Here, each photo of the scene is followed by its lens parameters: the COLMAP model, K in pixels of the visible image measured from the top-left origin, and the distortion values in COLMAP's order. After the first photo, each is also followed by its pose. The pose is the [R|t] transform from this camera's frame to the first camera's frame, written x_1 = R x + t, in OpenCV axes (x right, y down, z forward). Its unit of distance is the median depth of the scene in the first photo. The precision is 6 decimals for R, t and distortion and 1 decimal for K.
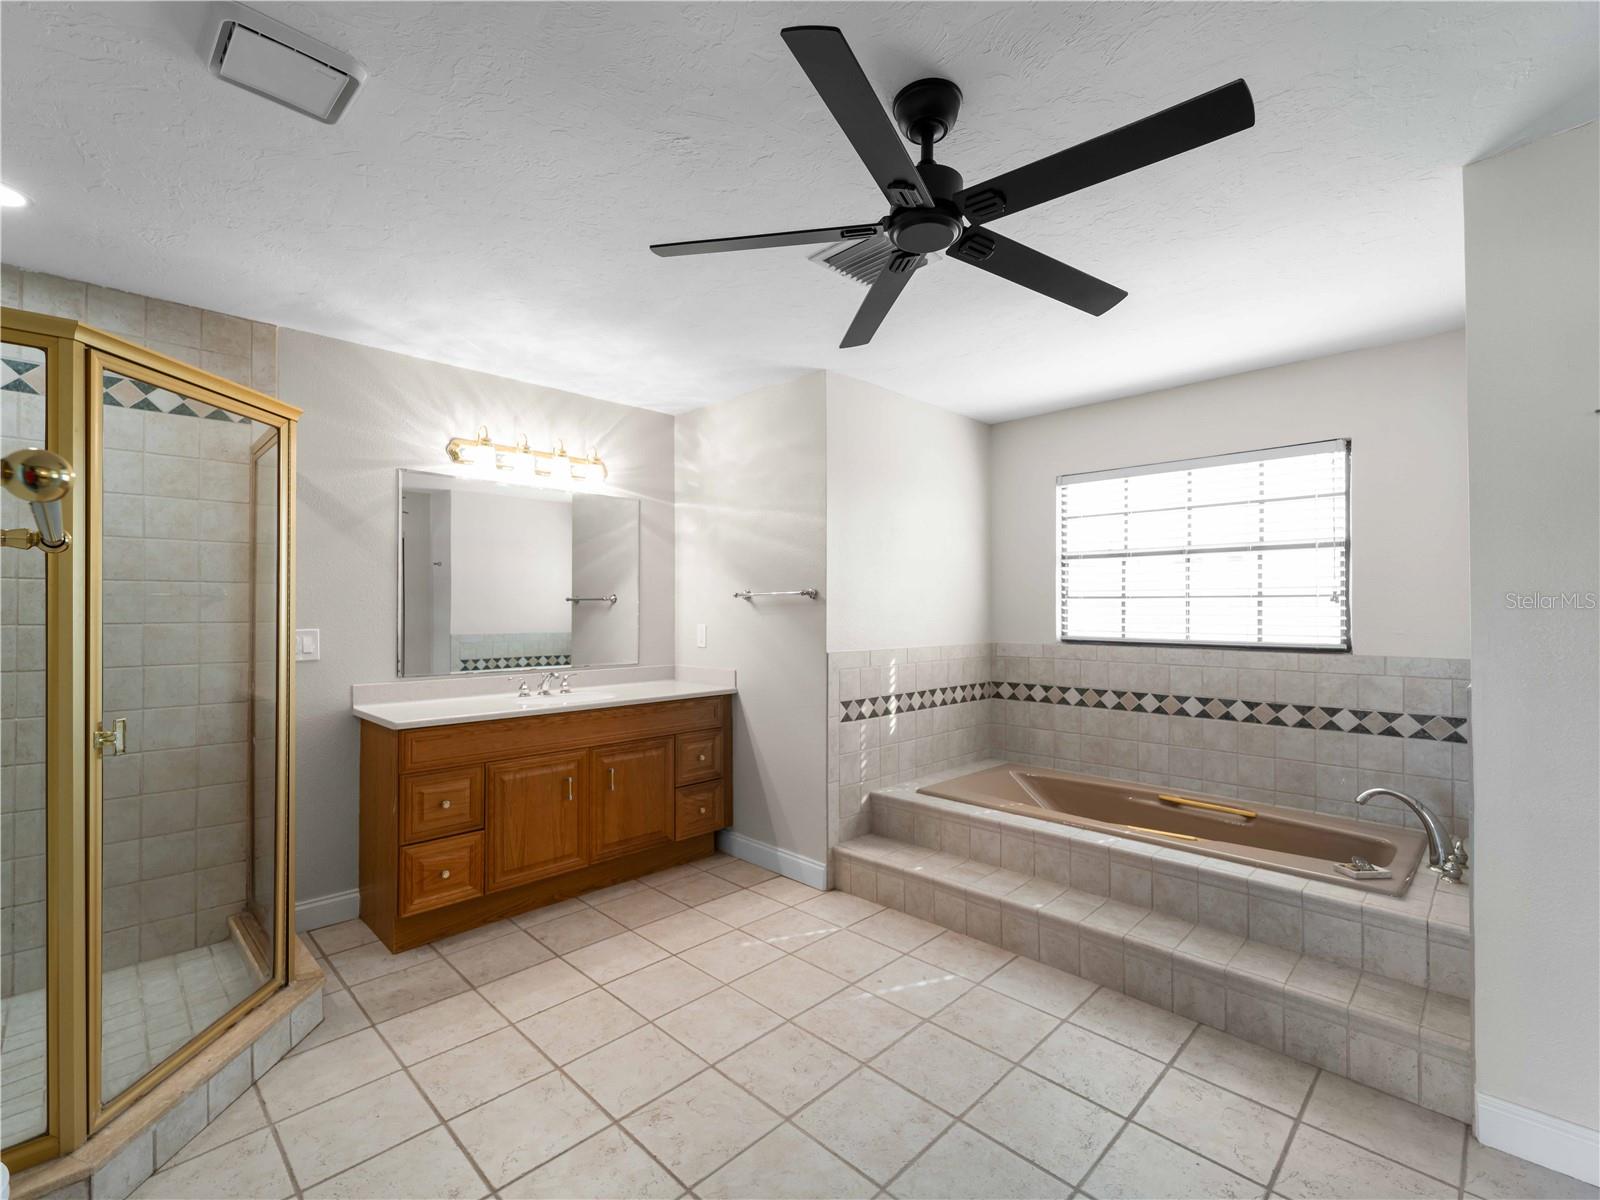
lens RADIAL K [[723.7, 0, 792.7], [0, 723.7, 611.5], [0, 0, 1]] dist [0.000587, -0.000570]
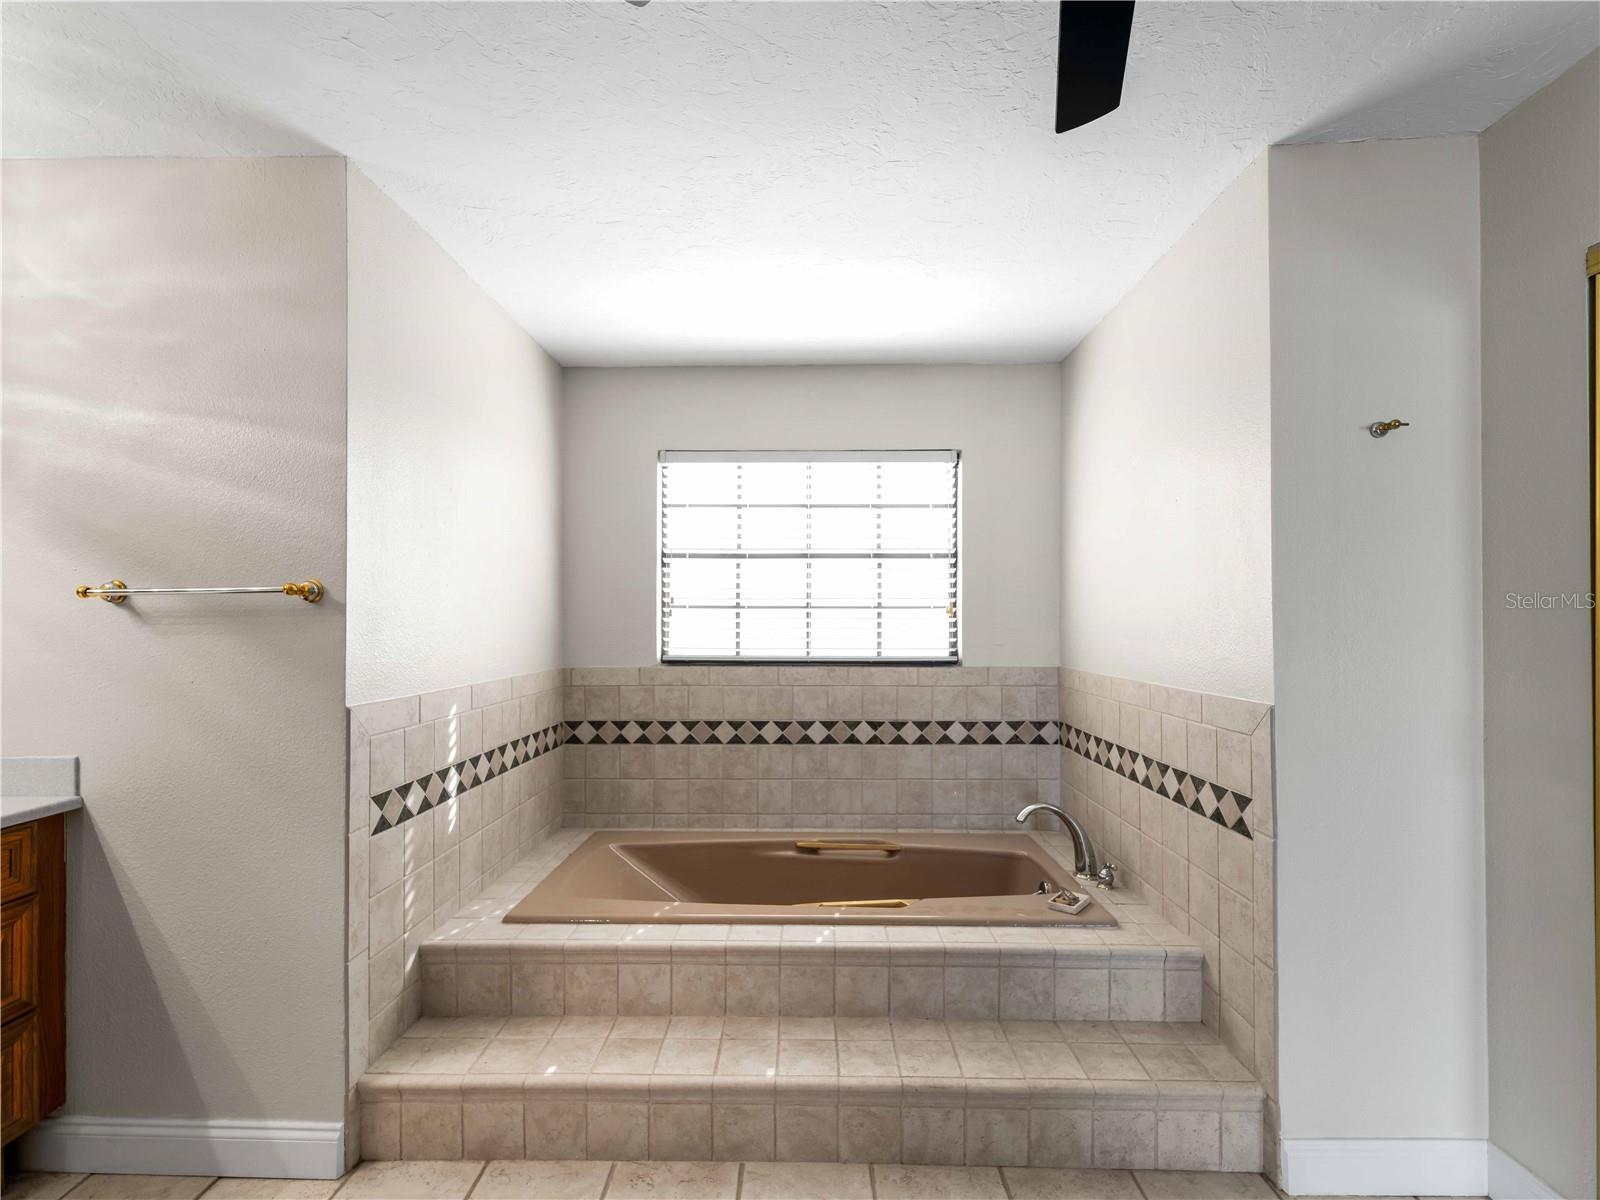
lens RADIAL K [[723.7, 0, 792.7], [0, 723.7, 611.5], [0, 0, 1]] dist [0.000587, -0.000570]
pose [[0.714978, 0.007080, 0.699111, -0.084987], [0.003059, 0.999907, -0.013254, -0.003448], [-0.699140, 0.011615, 0.714890, 0.400220]]
